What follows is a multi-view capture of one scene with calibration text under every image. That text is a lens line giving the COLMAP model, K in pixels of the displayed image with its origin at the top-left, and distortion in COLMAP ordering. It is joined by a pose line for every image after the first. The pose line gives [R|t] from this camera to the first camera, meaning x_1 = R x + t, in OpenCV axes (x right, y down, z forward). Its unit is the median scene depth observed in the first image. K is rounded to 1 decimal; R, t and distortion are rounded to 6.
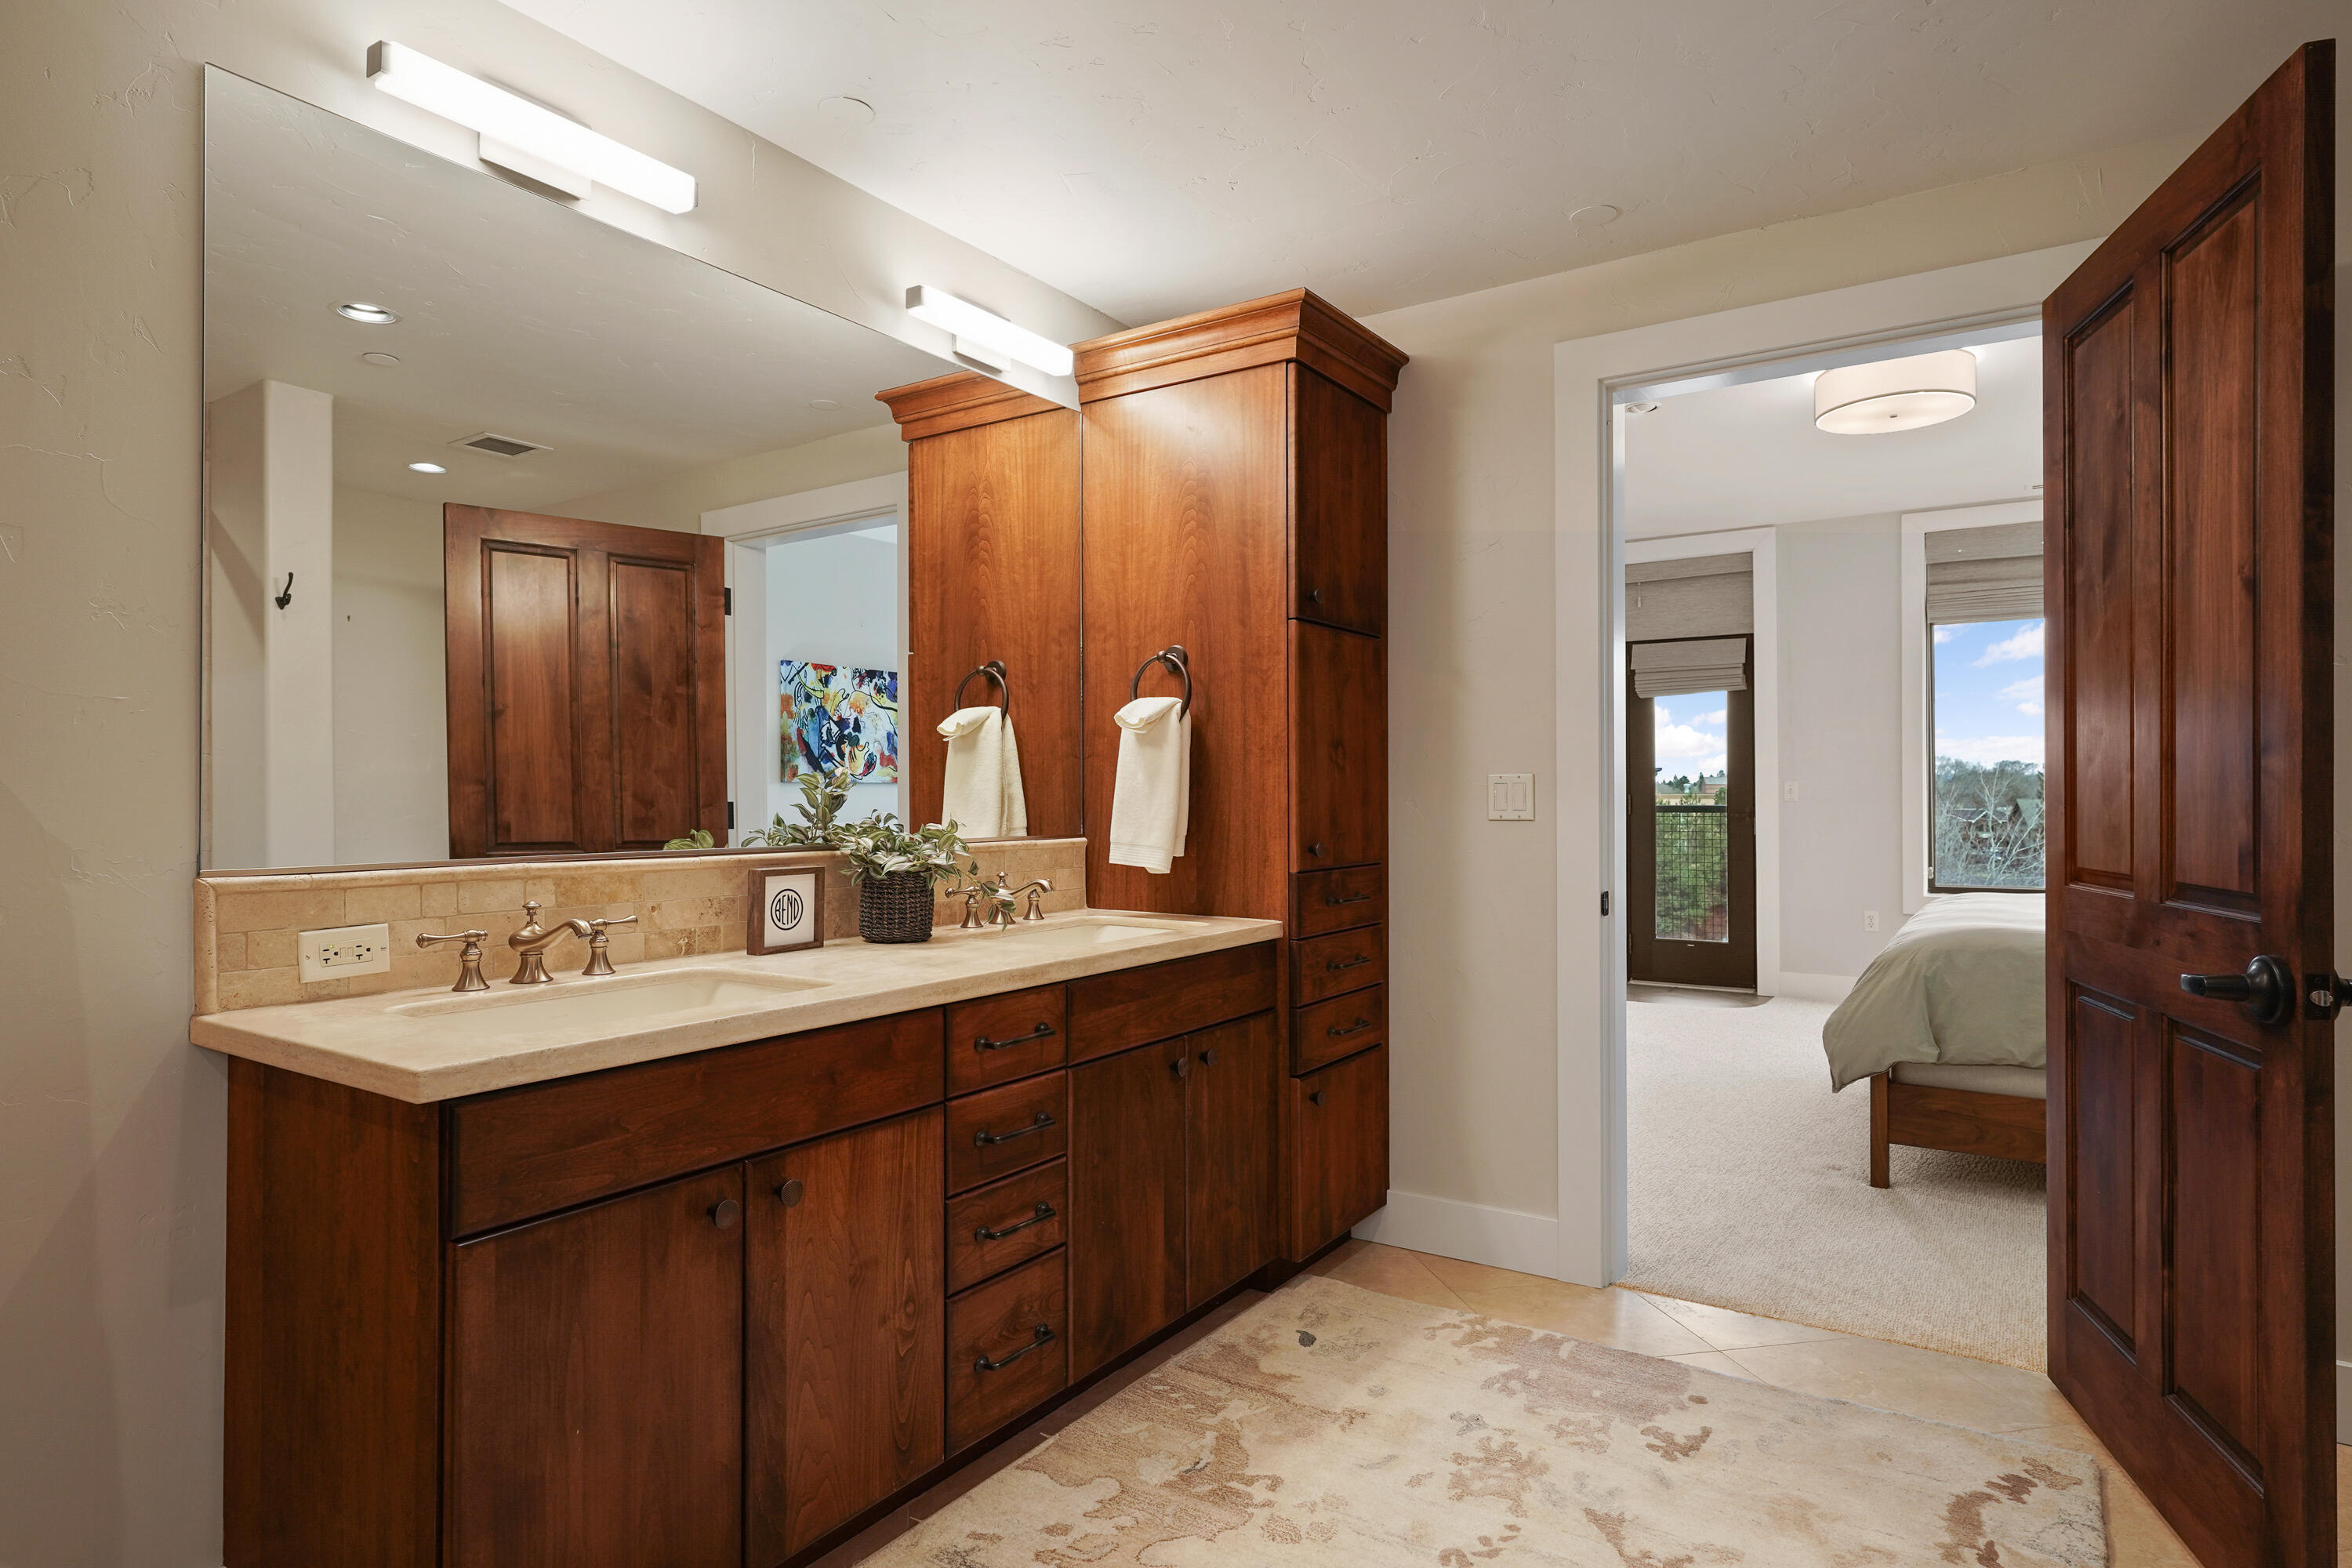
lens RADIAL K [[1273.4, 0, 1192.3], [0, 1273.4, 773.1], [0, 0, 1]] dist [-0.004842, -0.000540]
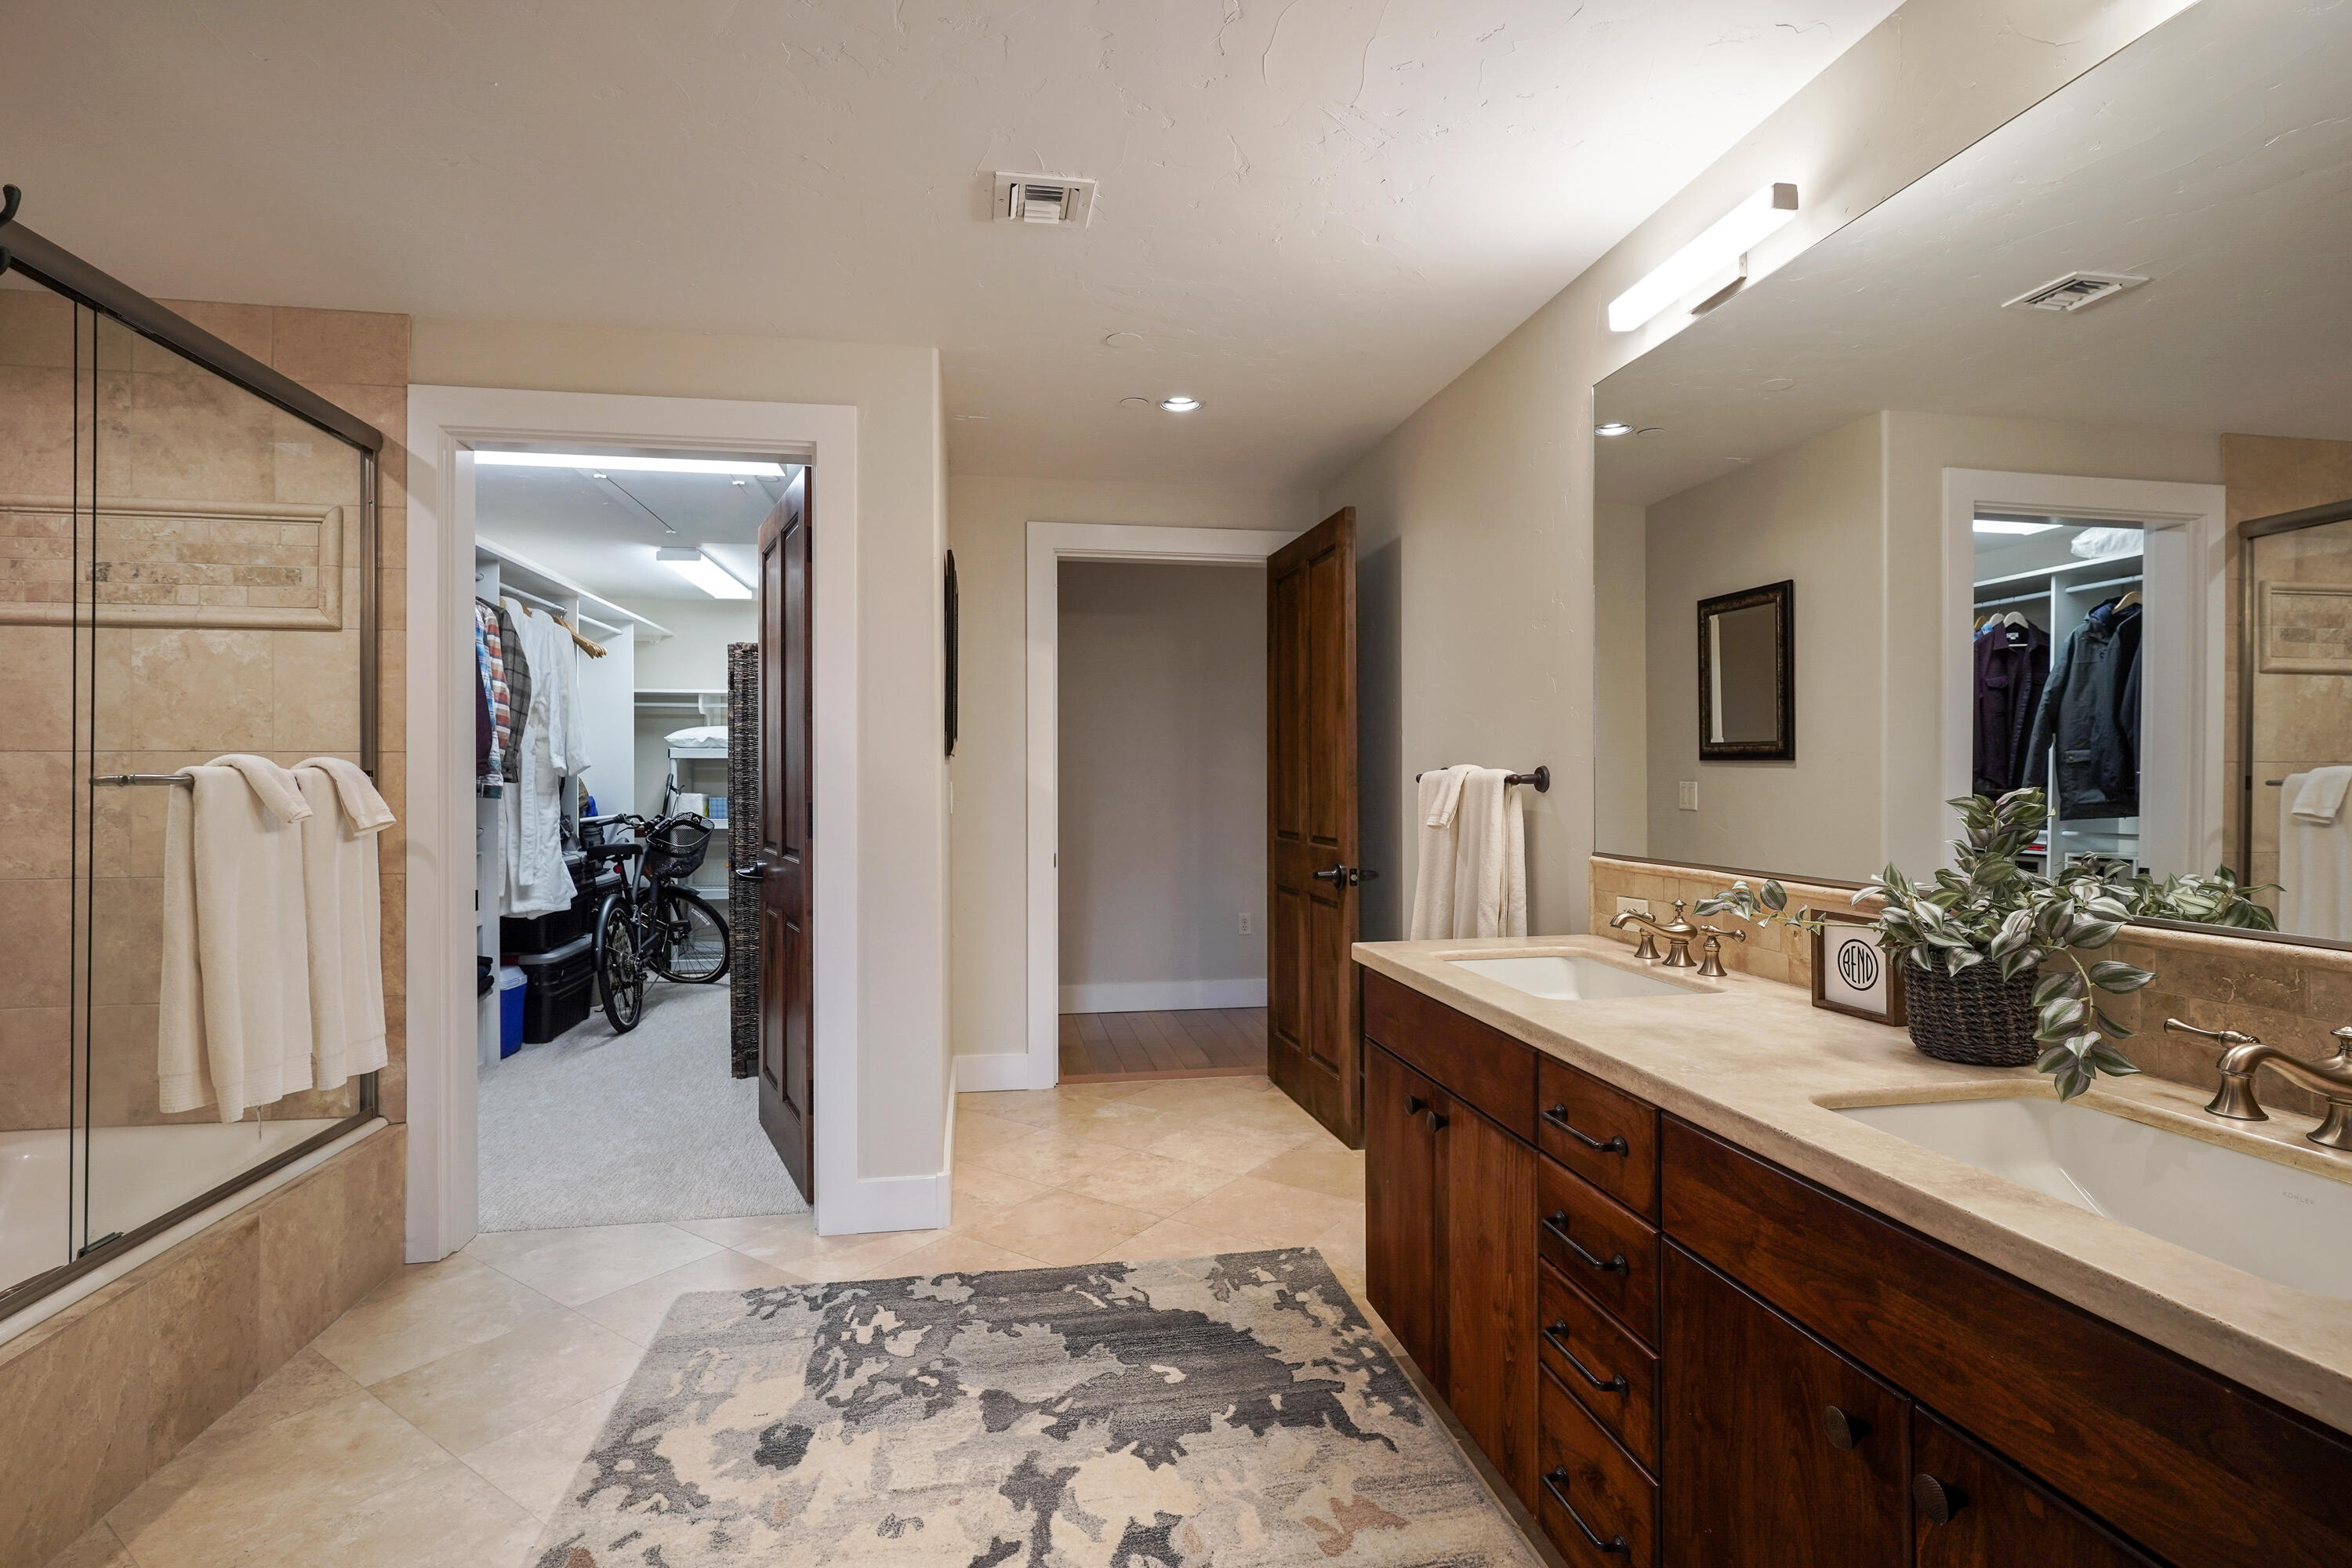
lens RADIAL K [[1131.1, 0, 1183.3], [0, 1131.1, 778.0], [0, 0, 1]] dist [-0.012268, 0.006278]
pose [[-0.709693, 0.008403, -0.704461, 0.503012], [0.013693, 0.999904, -0.001868, -0.019275], [0.704378, -0.010972, -0.709741, 1.211199]]
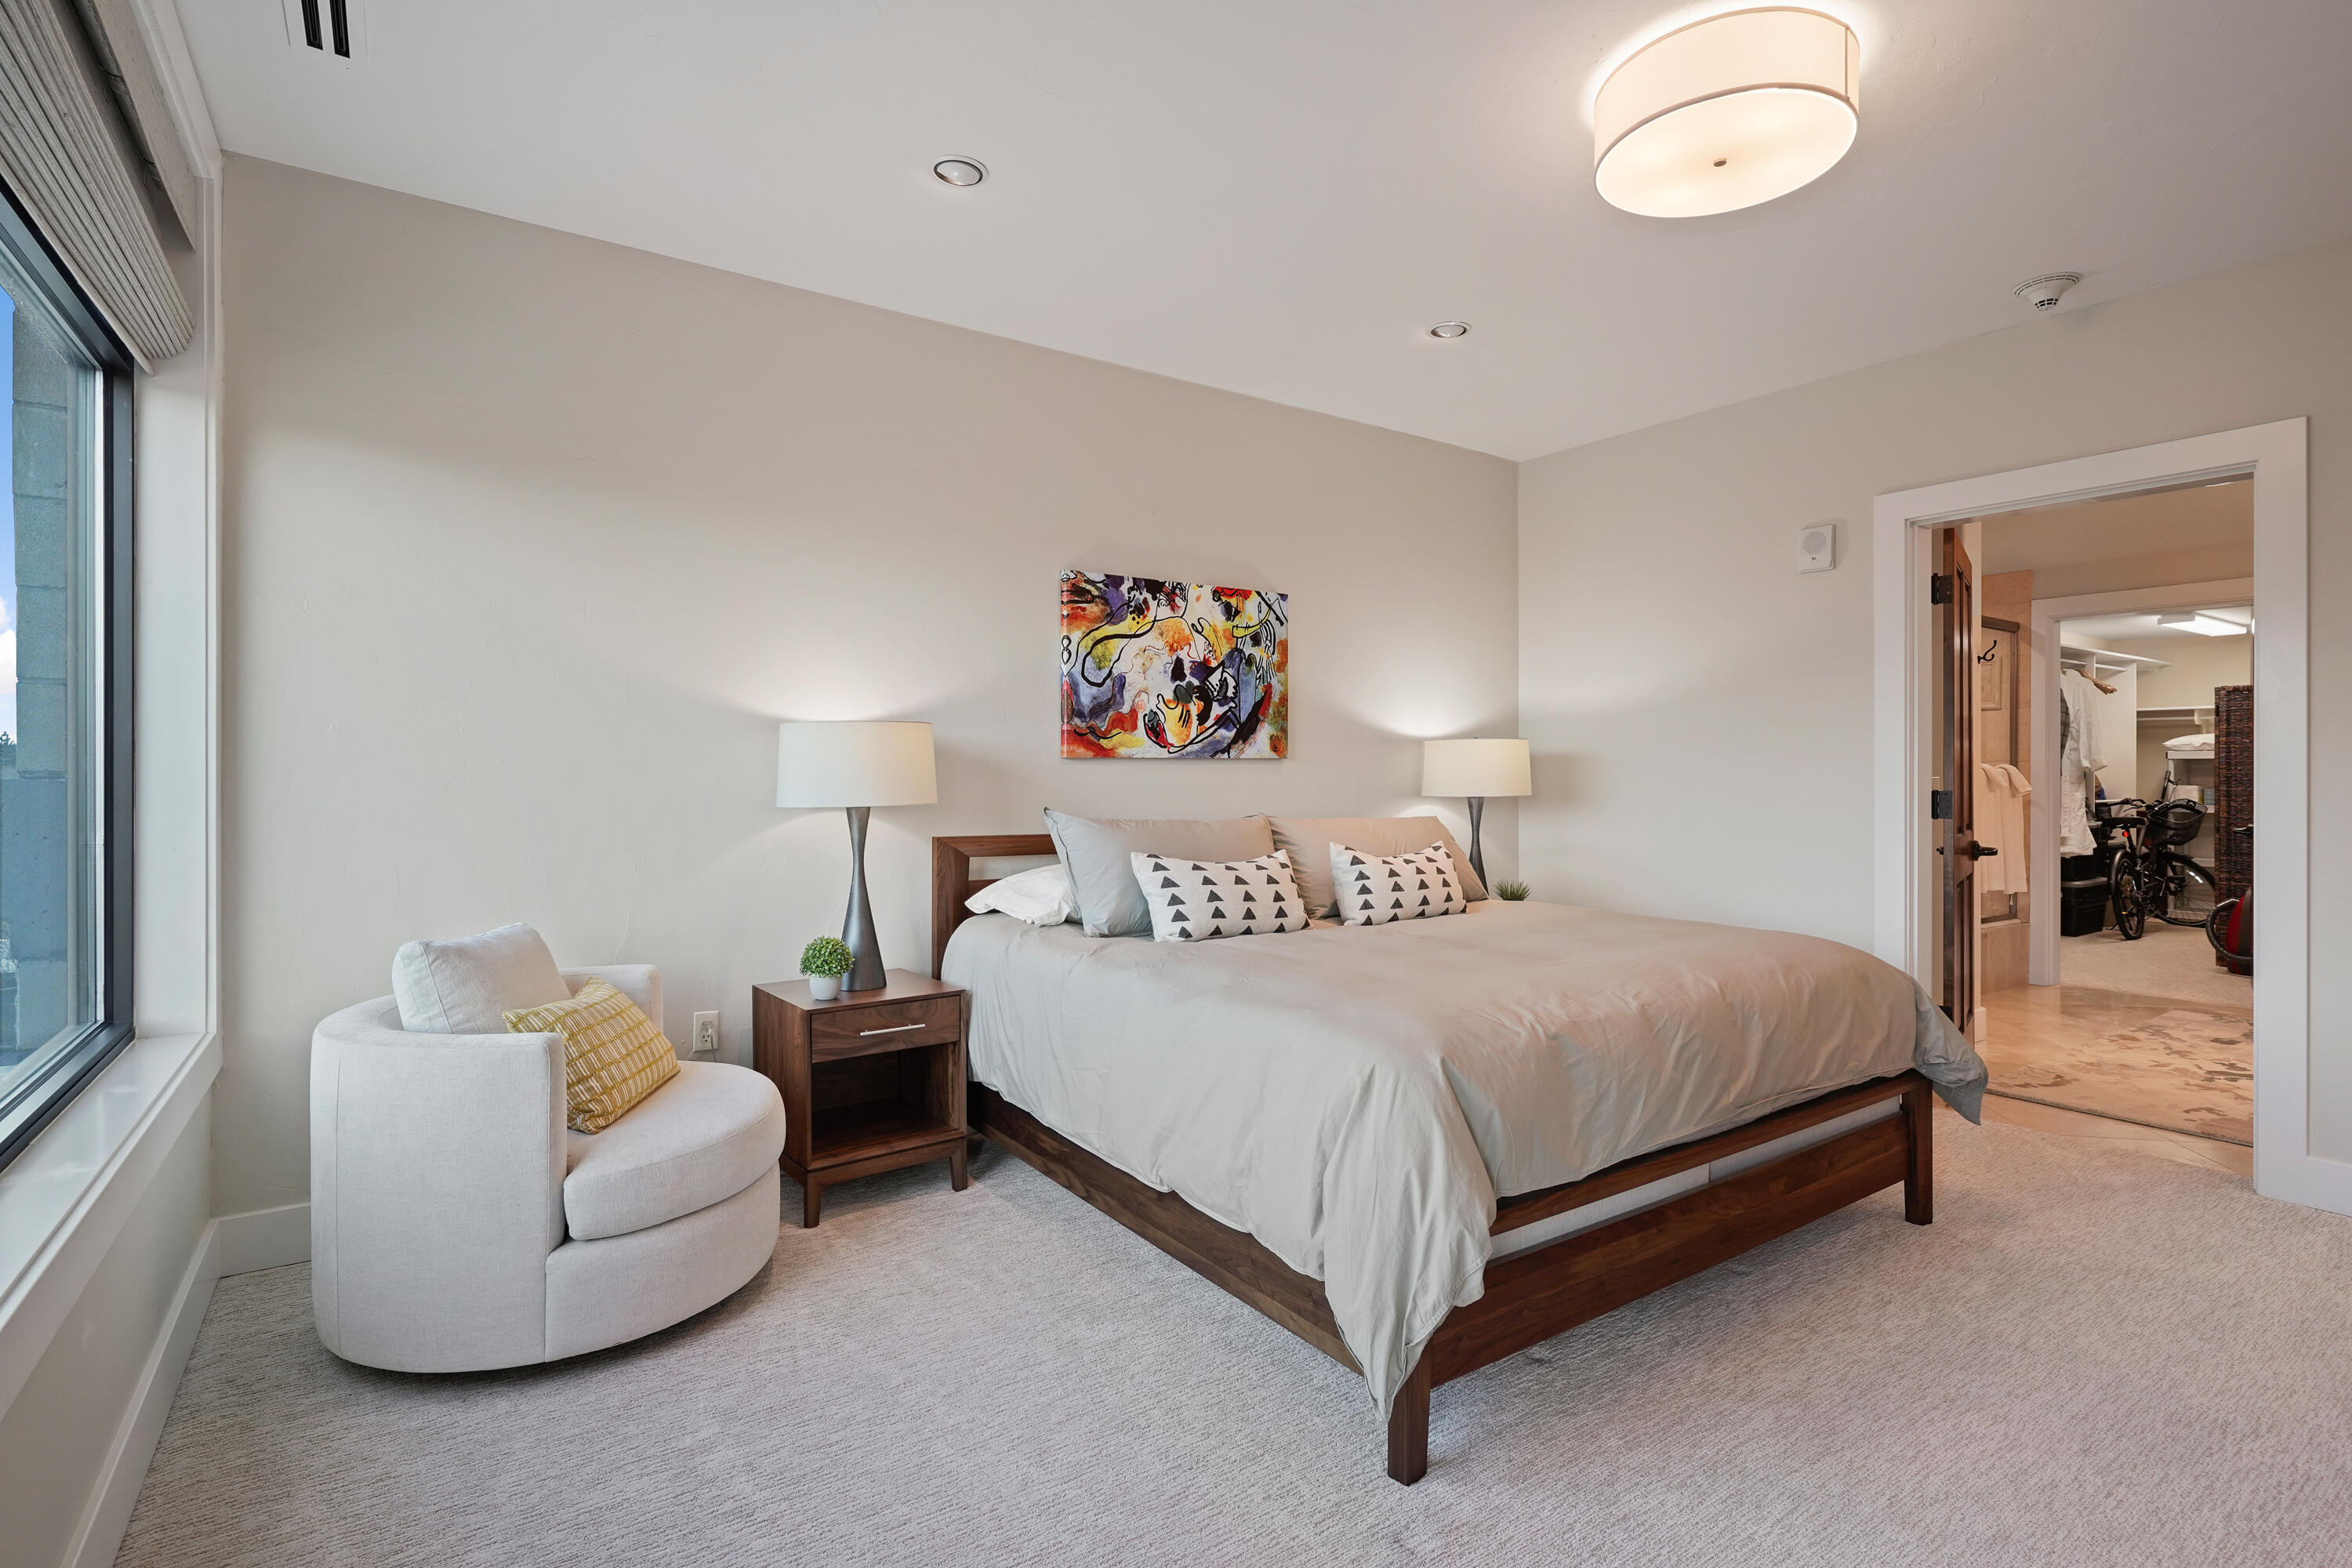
lens RADIAL K [[1131.1, 0, 1167.8], [0, 1131.1, 778.1], [0, 0, 1]] dist [-0.012268, 0.006278]
pose [[-0.932617, 0.004197, 0.360842, 3.547289], [0.001159, 0.999962, -0.008635, 0.073667], [-0.360865, -0.007635, -0.932587, 9.252628]]
